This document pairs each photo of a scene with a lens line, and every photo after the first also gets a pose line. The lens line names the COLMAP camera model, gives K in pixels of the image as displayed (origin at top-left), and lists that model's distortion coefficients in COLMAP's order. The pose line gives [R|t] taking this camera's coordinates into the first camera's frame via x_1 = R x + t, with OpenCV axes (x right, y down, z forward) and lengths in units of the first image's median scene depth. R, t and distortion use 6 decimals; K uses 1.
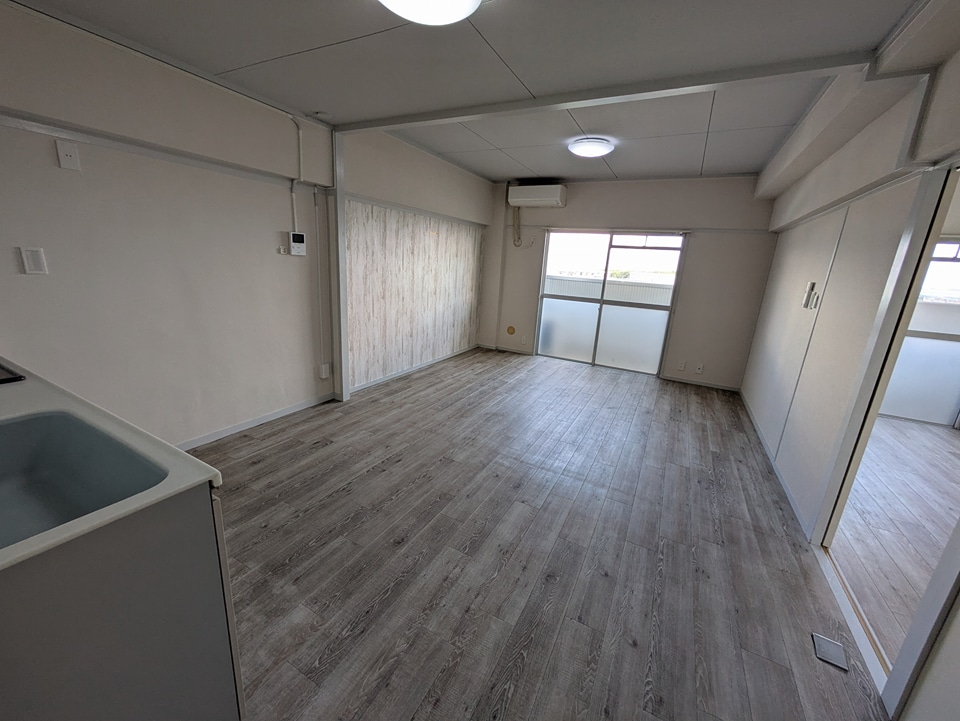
lens RADIAL K [[381.9, 0, 475.3], [0, 381.9, 357.1], [0, 0, 1]] dist [-0.000718, 0.000564]
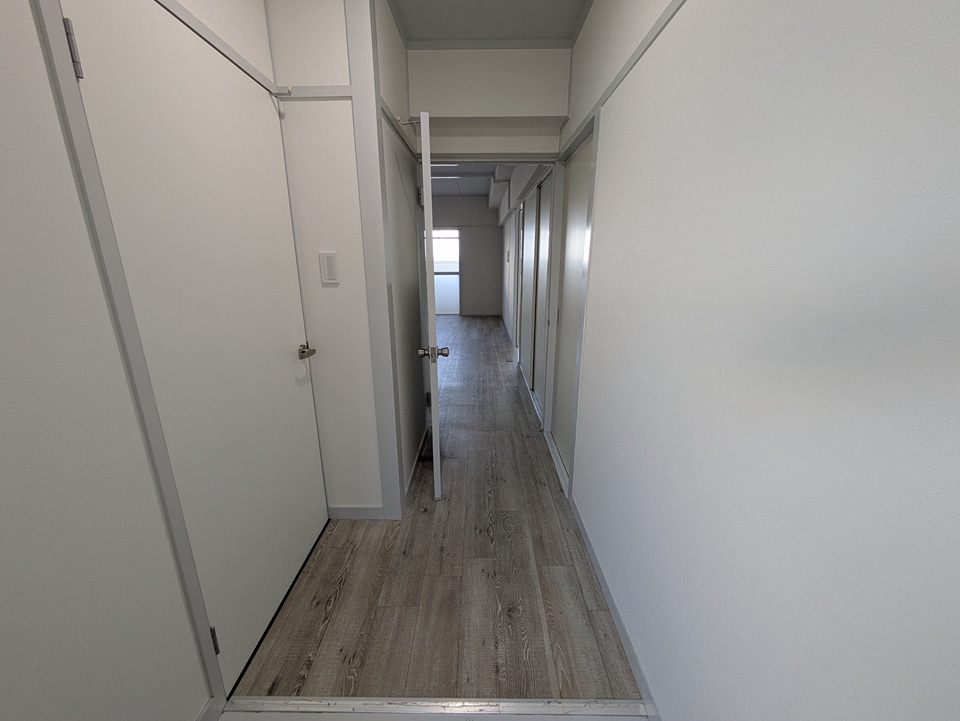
lens RADIAL K [[381.9, 0, 475.3], [0, 381.9, 357.1], [0, 0, 1]] dist [-0.000718, 0.000564]
pose [[0.884774, -0.178516, 0.430474, -0.297761], [0.169566, 0.983725, 0.059430, 0.201014], [-0.434077, 0.020412, 0.900644, -0.732471]]
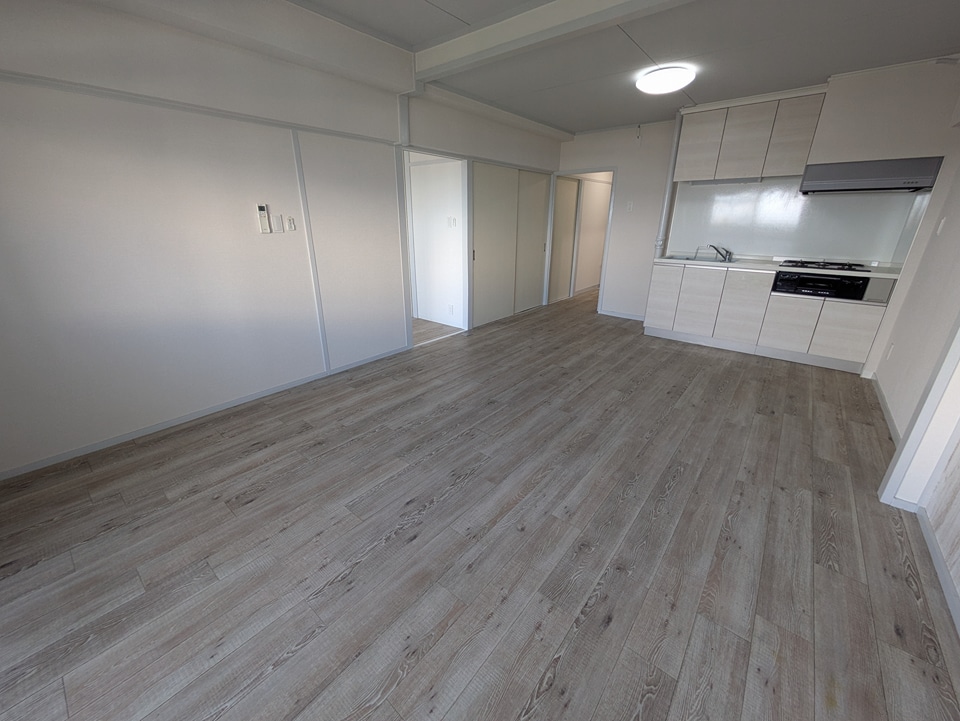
lens RADIAL K [[381.9, 0, 475.3], [0, 381.9, 357.1], [0, 0, 1]] dist [-0.000718, 0.000564]
pose [[-0.977330, -0.131712, 0.165764, 0.135471], [-0.013807, 0.820918, 0.570879, -0.328720], [-0.211270, 0.555649, -0.804126, 1.415904]]
